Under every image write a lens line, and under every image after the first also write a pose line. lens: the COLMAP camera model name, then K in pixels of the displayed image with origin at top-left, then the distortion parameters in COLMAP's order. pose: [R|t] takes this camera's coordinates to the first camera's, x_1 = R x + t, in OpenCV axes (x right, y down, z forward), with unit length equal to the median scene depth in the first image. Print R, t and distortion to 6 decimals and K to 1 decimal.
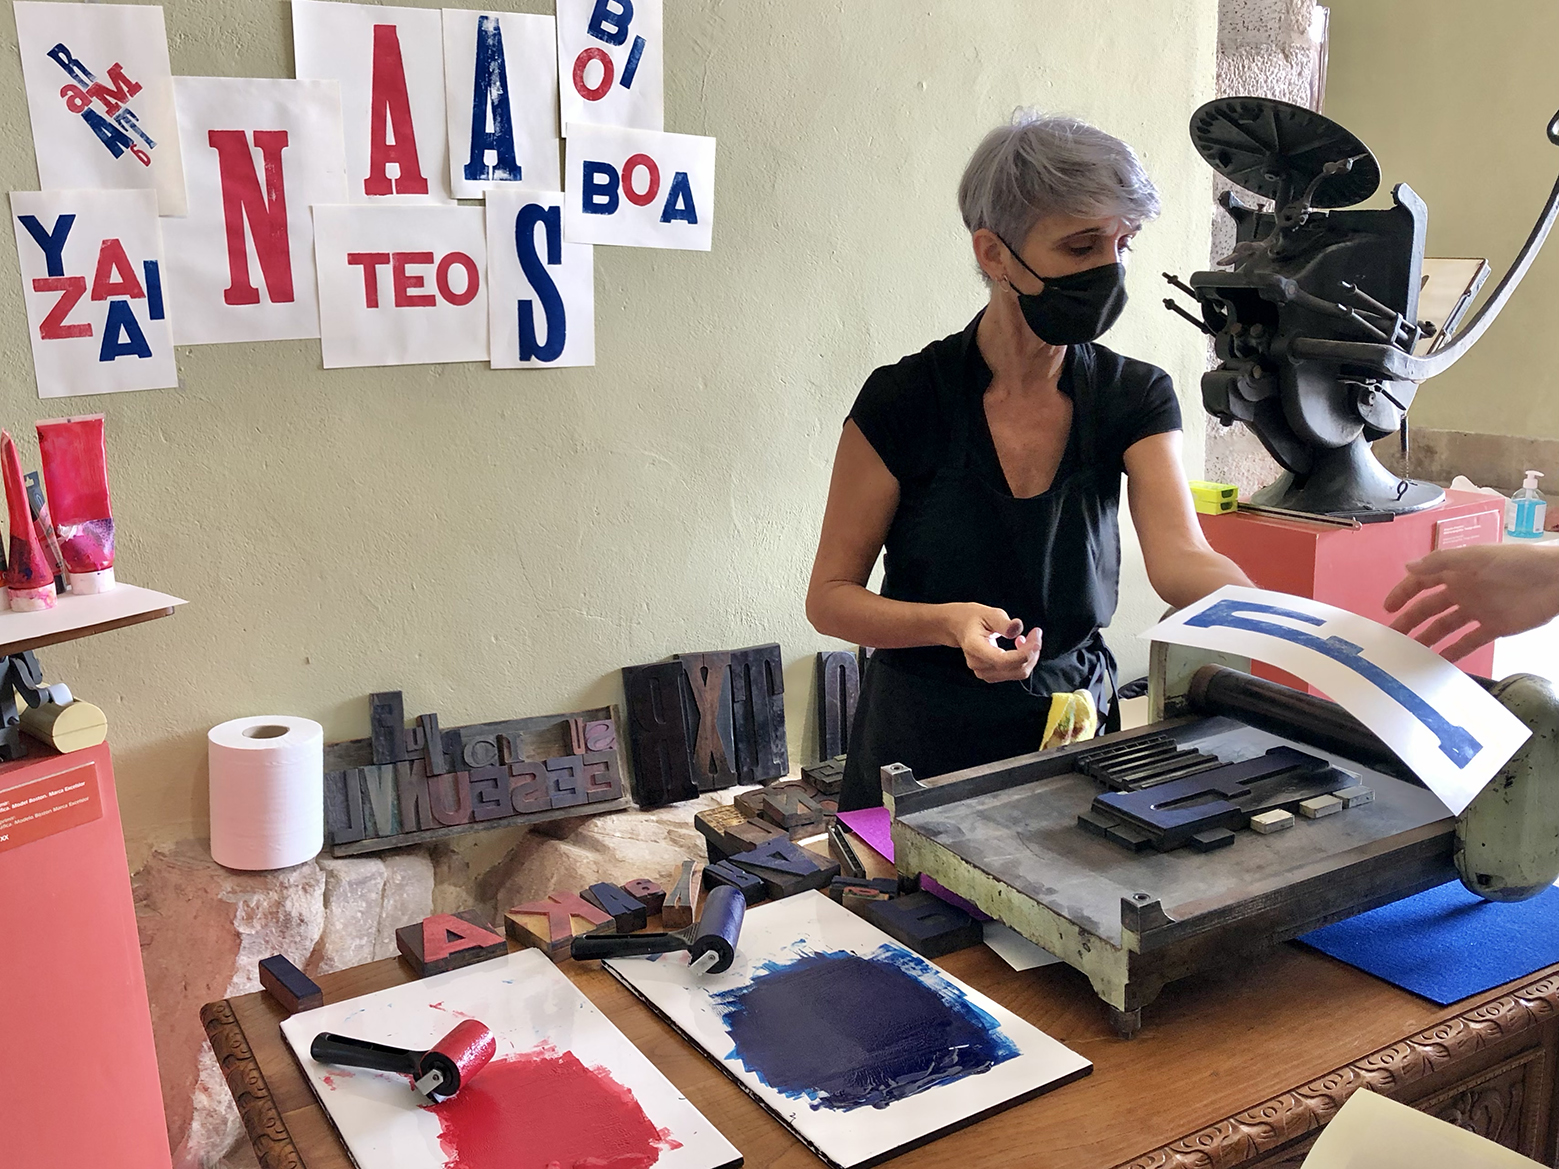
lens RADIAL K [[1592.0, 0, 779.5], [0, 1592.0, 584.5], [0, 0, 1]] dist [0.074483, -0.128800]
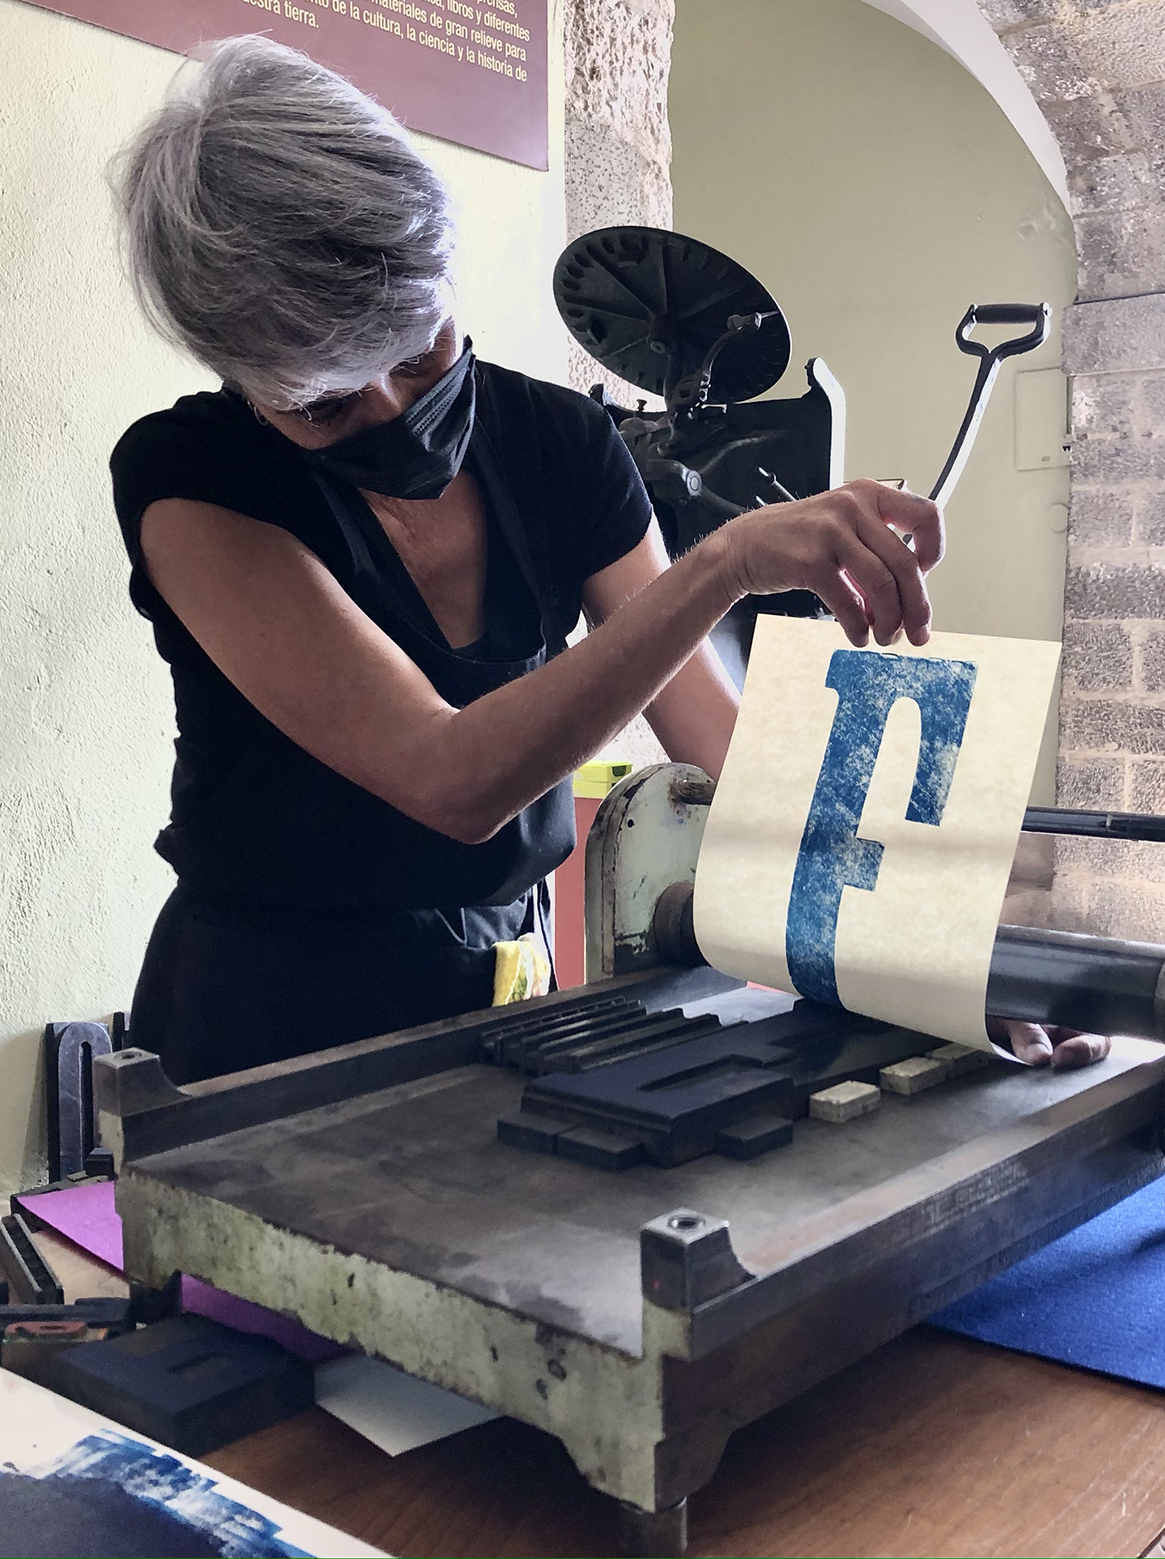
lens RADIAL K [[1592.0, 0, 606.3], [0, 1592.0, 779.6], [0, 0, 1]] dist [0.074483, -0.128800]
pose [[0.948562, 0.002477, 0.316580, 0.058257], [0.056470, 0.982610, -0.176889, 0.130260], [-0.311513, 0.185667, 0.931927, 0.495680]]
